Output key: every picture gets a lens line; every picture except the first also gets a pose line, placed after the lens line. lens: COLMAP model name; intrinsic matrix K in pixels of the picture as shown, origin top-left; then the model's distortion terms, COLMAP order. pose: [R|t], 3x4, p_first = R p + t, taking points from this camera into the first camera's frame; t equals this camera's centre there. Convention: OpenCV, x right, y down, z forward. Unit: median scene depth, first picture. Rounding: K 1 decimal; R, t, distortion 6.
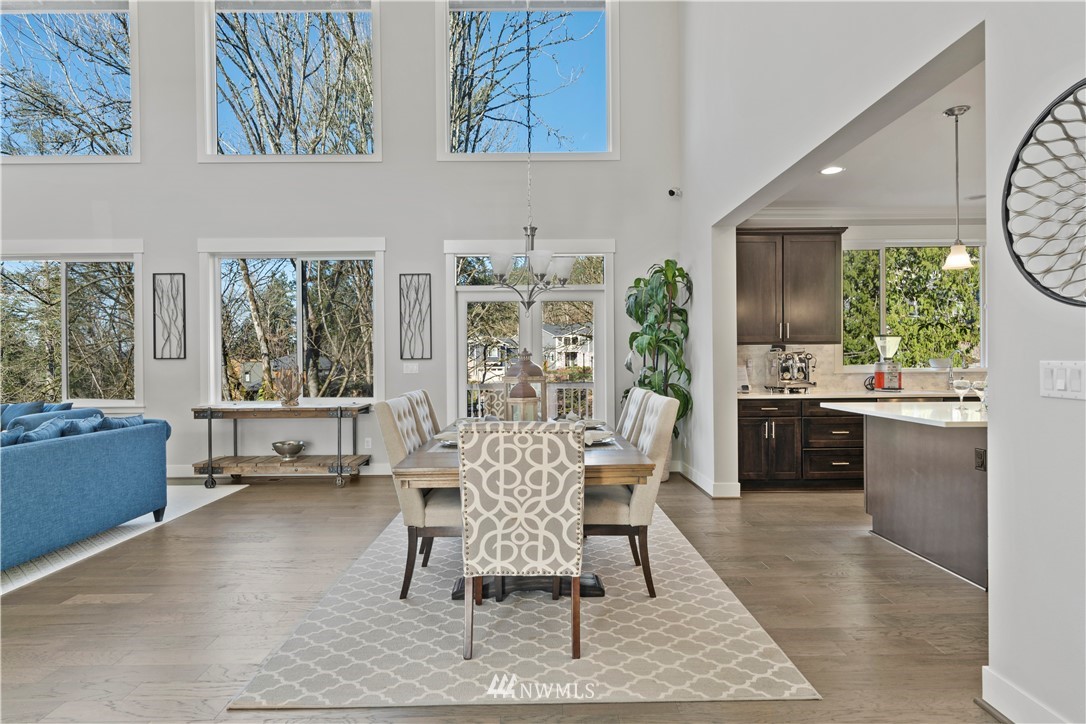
lens RADIAL K [[599.8, 0, 543.4], [0, 599.8, 361.2], [0, 0, 1]] dist [0.002486, 0.000524]
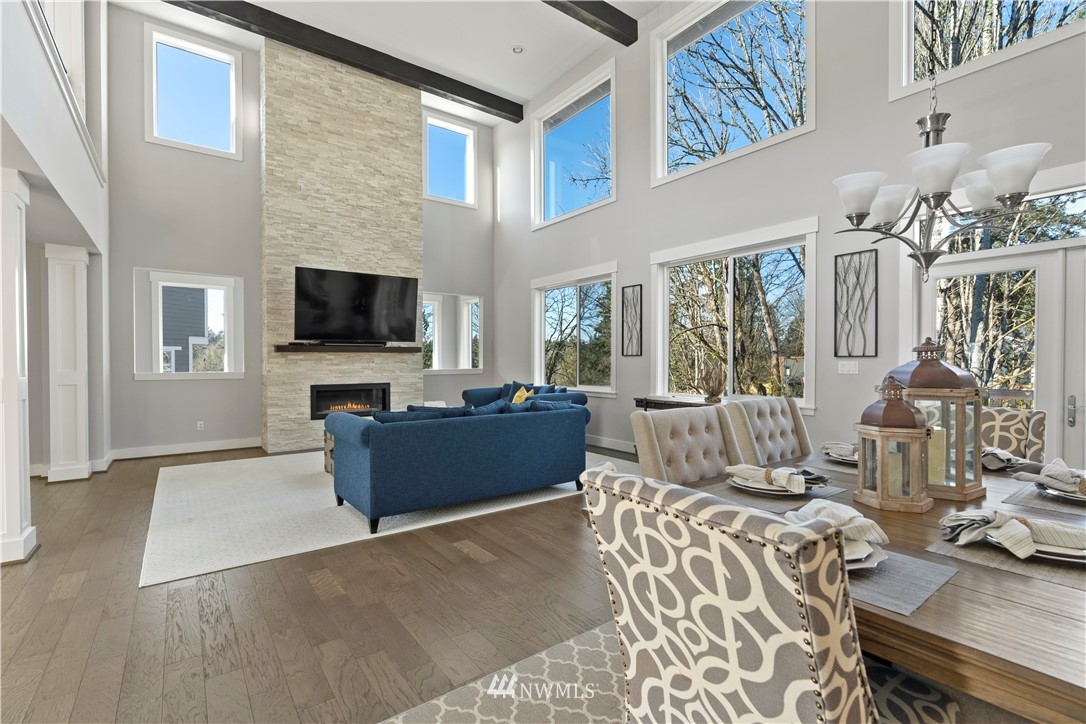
lens RADIAL K [[490.3, 0, 541.8], [0, 490.3, 366.9], [0, 0, 1]] dist [-0.001007, -0.000026]
pose [[0.587952, 0.019518, -0.808660, 0.203736], [-0.004725, 0.999775, 0.020695, -0.002308], [0.808882, -0.008347, 0.587912, 0.668675]]
